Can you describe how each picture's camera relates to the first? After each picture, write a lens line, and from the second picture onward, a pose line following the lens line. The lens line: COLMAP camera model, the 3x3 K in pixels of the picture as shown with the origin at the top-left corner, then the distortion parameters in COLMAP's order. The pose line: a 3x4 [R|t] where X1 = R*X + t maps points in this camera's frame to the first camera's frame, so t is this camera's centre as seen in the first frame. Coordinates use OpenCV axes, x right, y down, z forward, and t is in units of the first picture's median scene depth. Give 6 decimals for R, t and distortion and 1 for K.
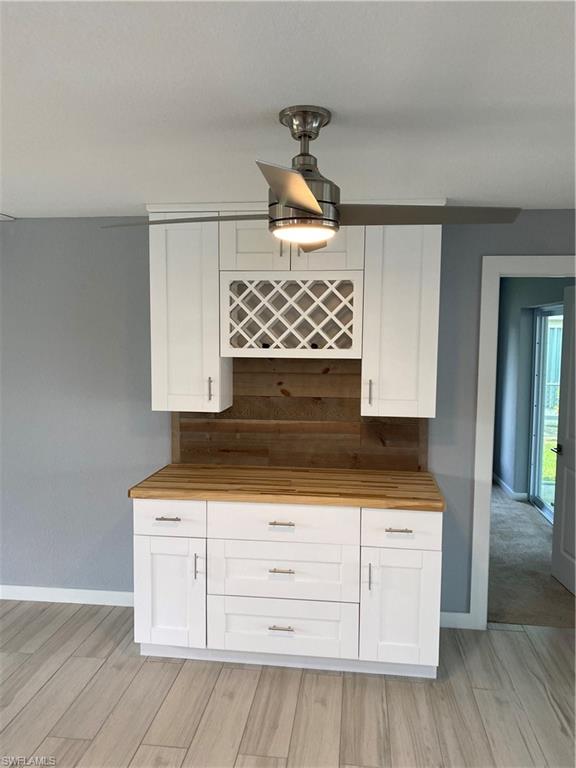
lens RADIAL K [[585.3, 0, 288.0], [0, 585.3, 384.0], [0, 0, 1]] dist [0.111623, -0.149017]
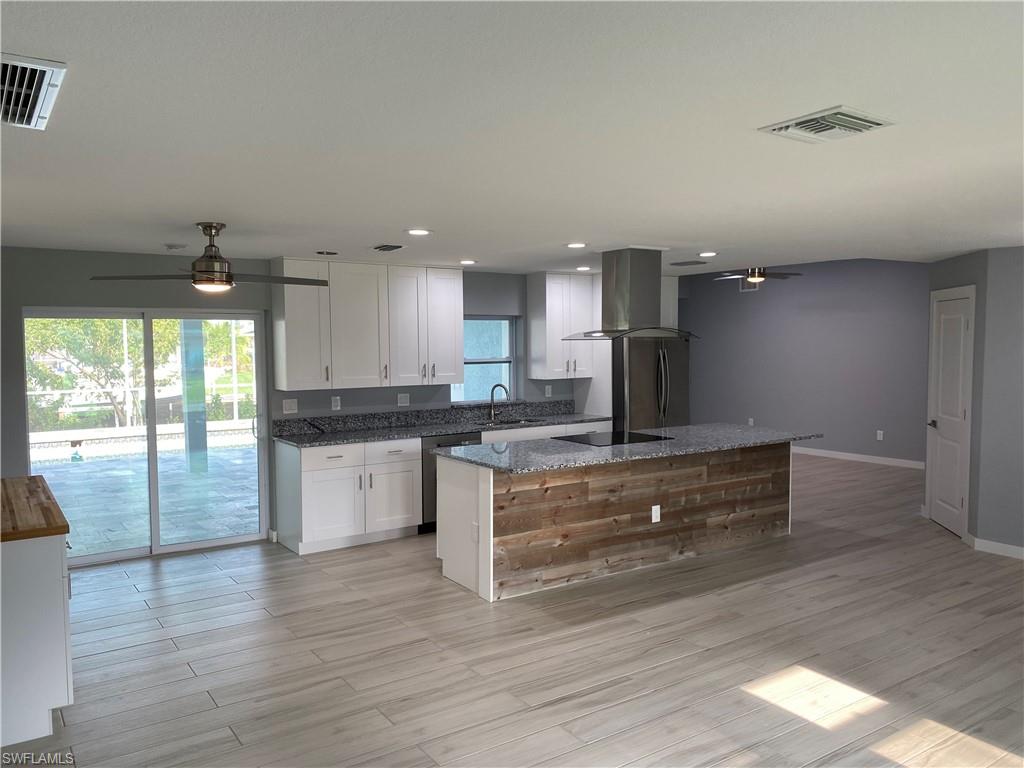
lens RADIAL K [[780.4, 0, 512.0], [0, 780.4, 384.0], [0, 0, 1]] dist [0.111623, -0.149017]
pose [[-0.665405, -0.044386, 0.745162, -1.485166], [0.069045, 0.990292, 0.120643, -0.112606], [-0.743282, 0.131726, -0.655881, 1.165124]]
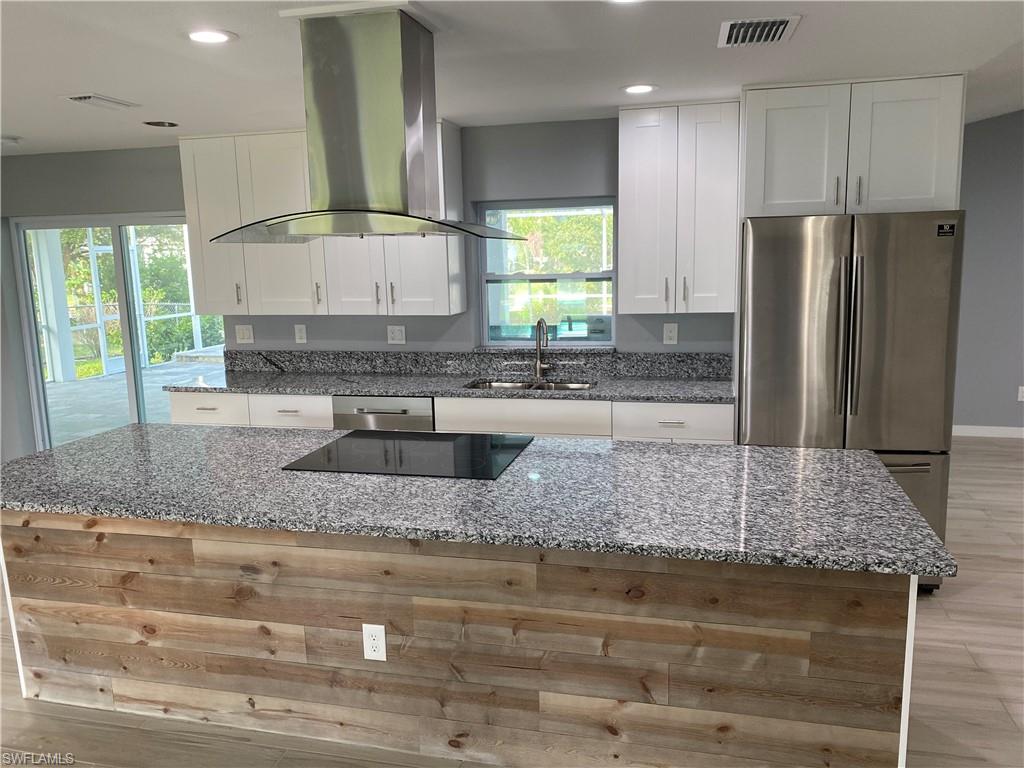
lens RADIAL K [[791.3, 0, 516.6], [0, 791.3, 382.6], [0, 0, 1]] dist [0.029373, -0.033379]
pose [[0.122570, -0.173900, 0.977106, -1.076885], [0.113274, 0.980547, 0.160303, 0.061262], [-0.985974, 0.091032, 0.139884, -0.588259]]
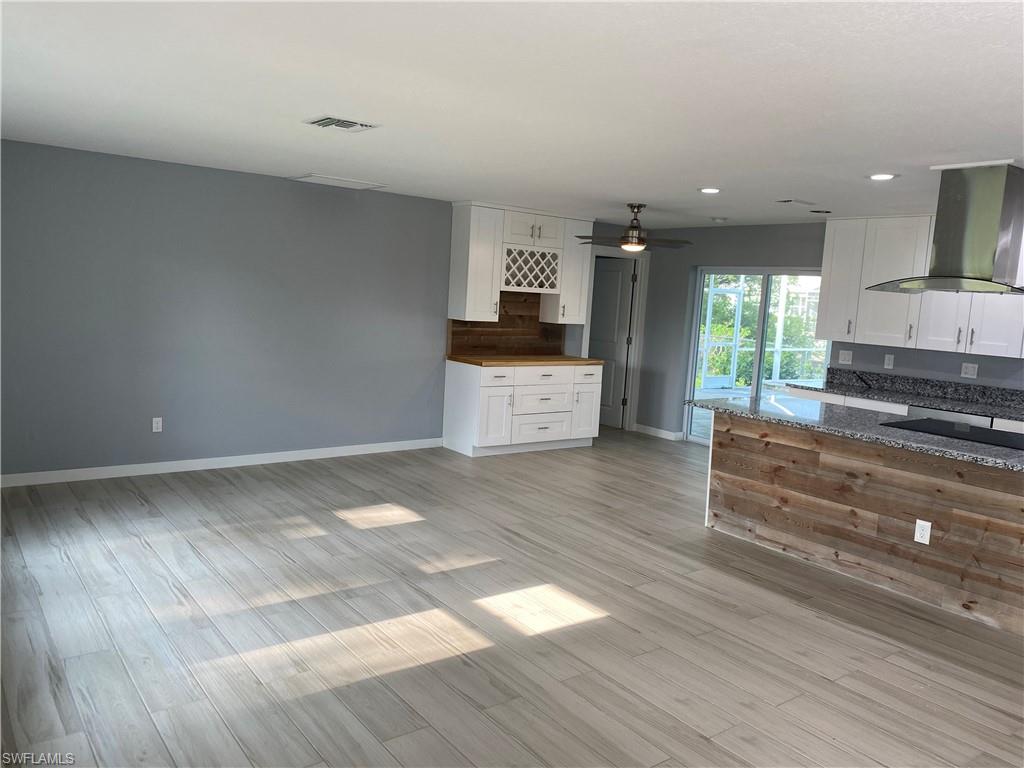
lens RADIAL K [[791.3, 0, 516.6], [0, 791.3, 382.6], [0, 0, 1]] dist [0.029373, -0.033379]
pose [[0.718098, -0.045096, 0.694480, -1.801790], [0.008132, 0.998374, 0.056421, 0.100442], [-0.695895, -0.034868, 0.717297, -0.797275]]
